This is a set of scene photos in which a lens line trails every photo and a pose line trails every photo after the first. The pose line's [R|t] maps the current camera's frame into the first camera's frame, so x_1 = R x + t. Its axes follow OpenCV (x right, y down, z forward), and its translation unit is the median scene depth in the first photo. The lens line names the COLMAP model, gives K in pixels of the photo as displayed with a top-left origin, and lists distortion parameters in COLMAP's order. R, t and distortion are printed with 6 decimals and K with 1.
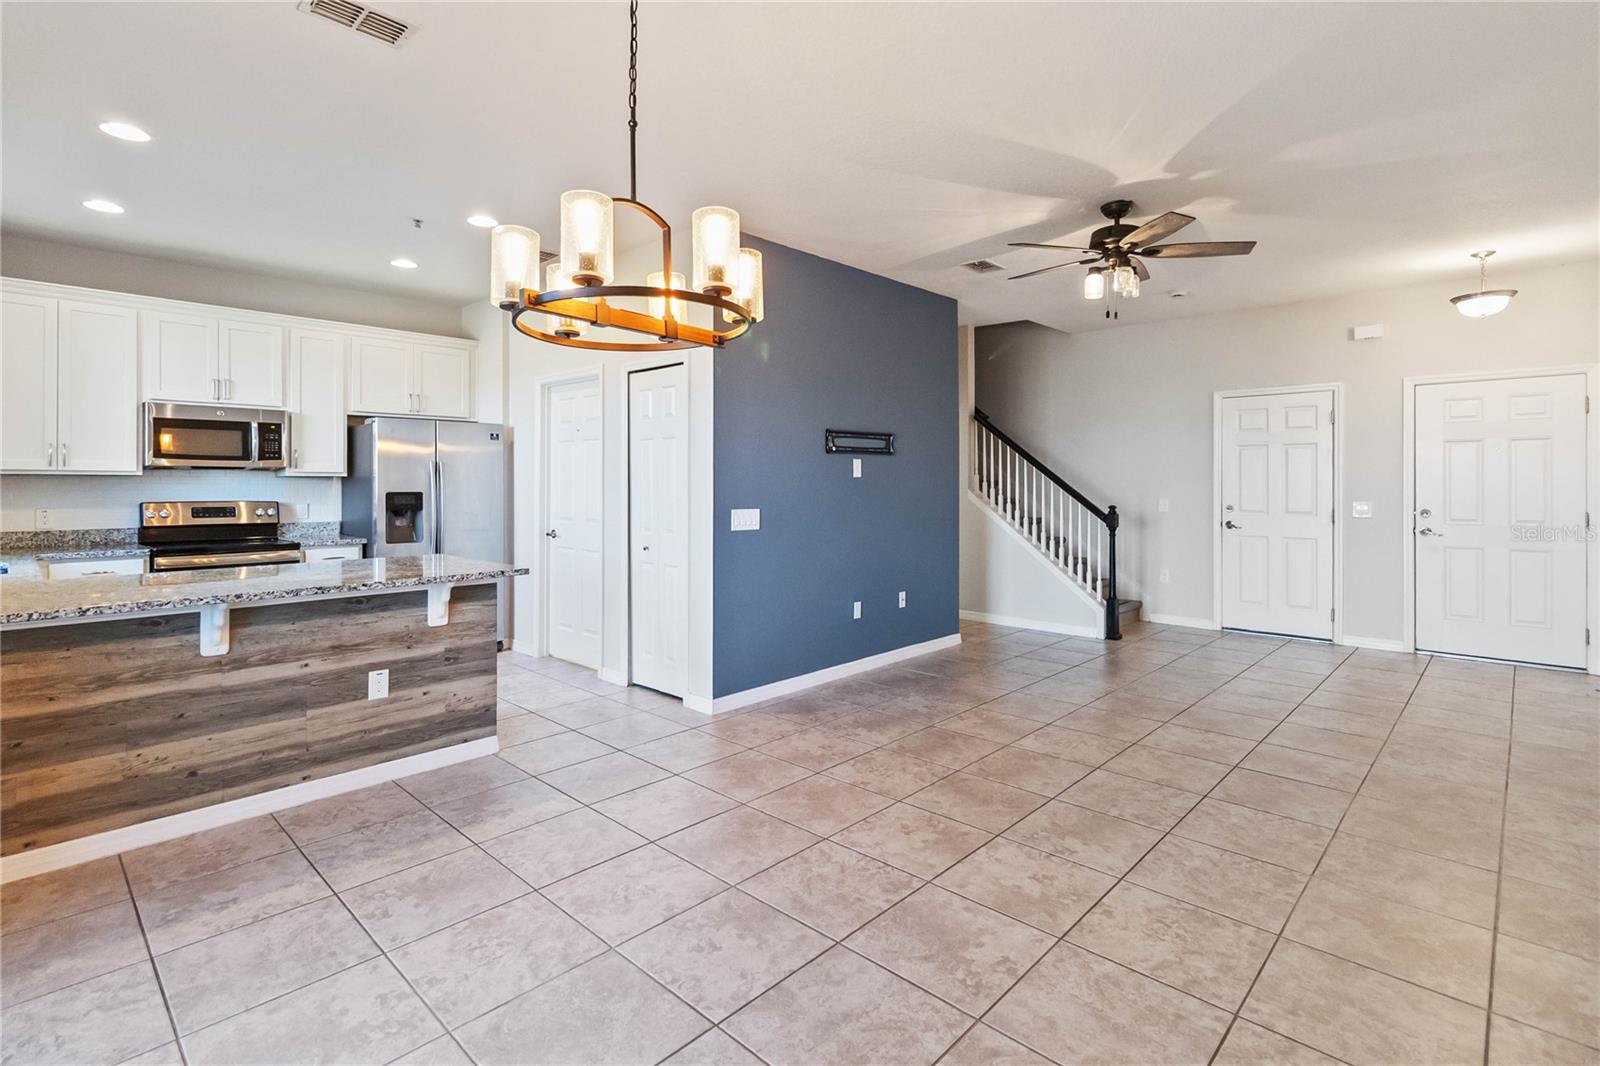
lens RADIAL K [[751.4, 0, 804.1], [0, 751.4, 492.0], [0, 0, 1]] dist [-0.000959, 0.000585]
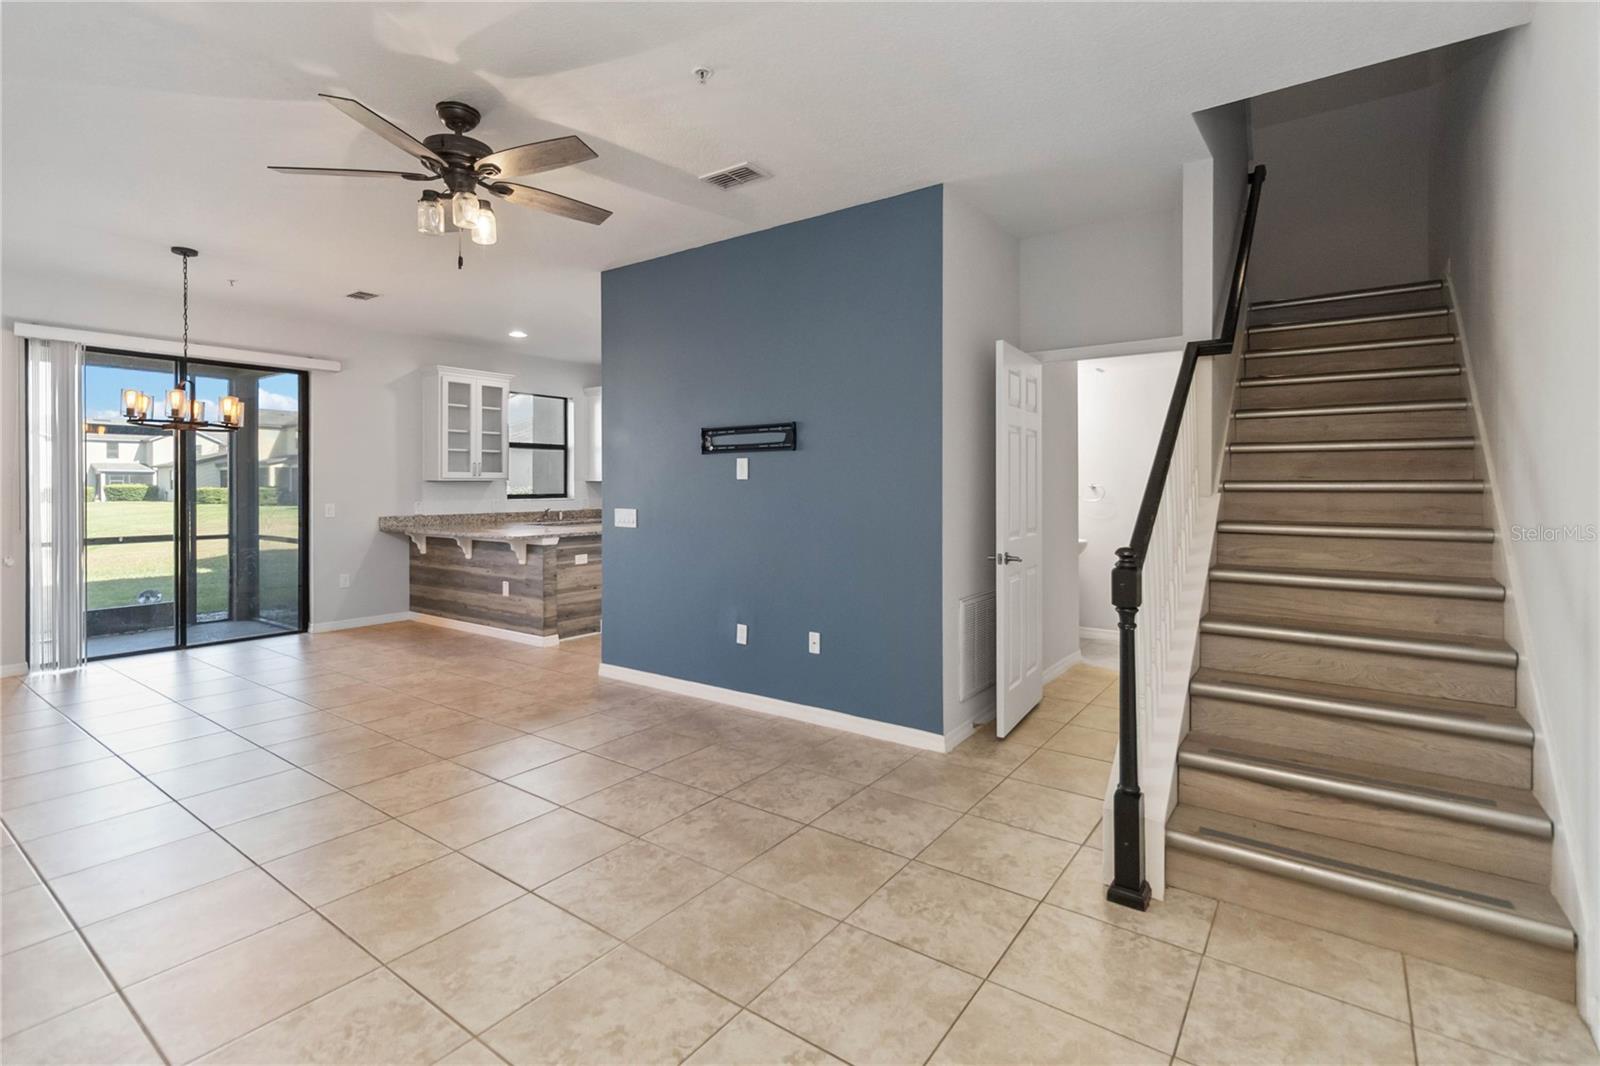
lens RADIAL K [[751.4, 0, 812.2], [0, 751.4, 489.0], [0, 0, 1]] dist [-0.000959, 0.000585]
pose [[0.139513, 0.006336, -0.990200, 1.038376], [-0.012470, 0.999911, 0.004641, -0.015008], [0.990142, 0.011701, 0.139579, 1.067986]]
